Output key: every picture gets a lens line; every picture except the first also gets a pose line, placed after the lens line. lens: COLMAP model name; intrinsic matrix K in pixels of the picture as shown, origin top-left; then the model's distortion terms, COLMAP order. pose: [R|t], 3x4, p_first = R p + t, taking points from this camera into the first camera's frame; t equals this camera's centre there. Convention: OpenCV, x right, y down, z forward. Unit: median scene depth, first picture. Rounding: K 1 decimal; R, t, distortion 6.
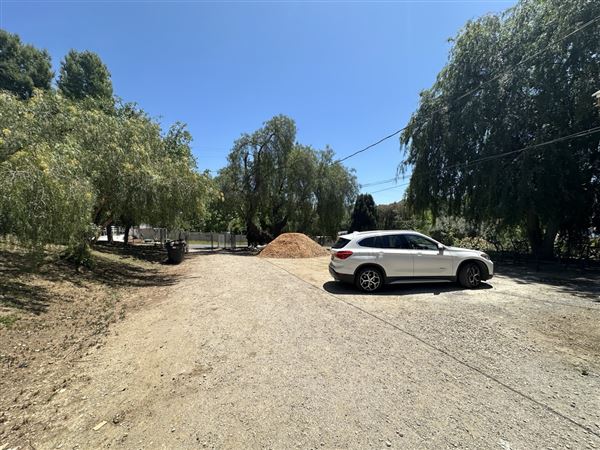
lens RADIAL K [[261.7, 0, 299.8], [0, 261.7, 227.4], [0, 0, 1]] dist [-0.003034, 0.000473]
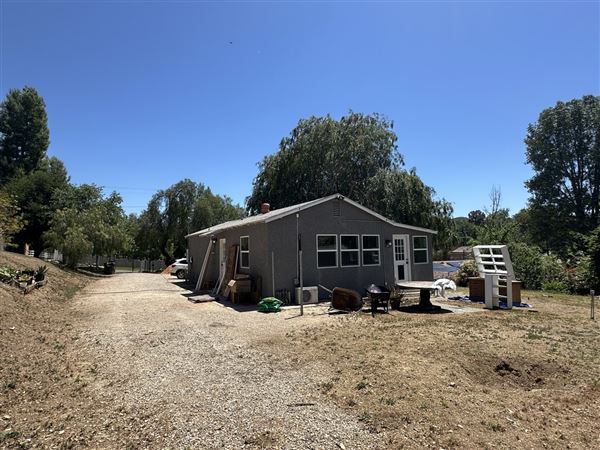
lens RADIAL K [[342.0, 0, 299.4], [0, 342.0, 227.8], [0, 0, 1]] dist [0.000855, -0.000540]
pose [[0.994782, 0.028667, 0.097910, 0.385881], [-0.021474, 0.997046, -0.073738, -0.023600], [-0.099735, 0.071251, 0.992460, -0.972162]]
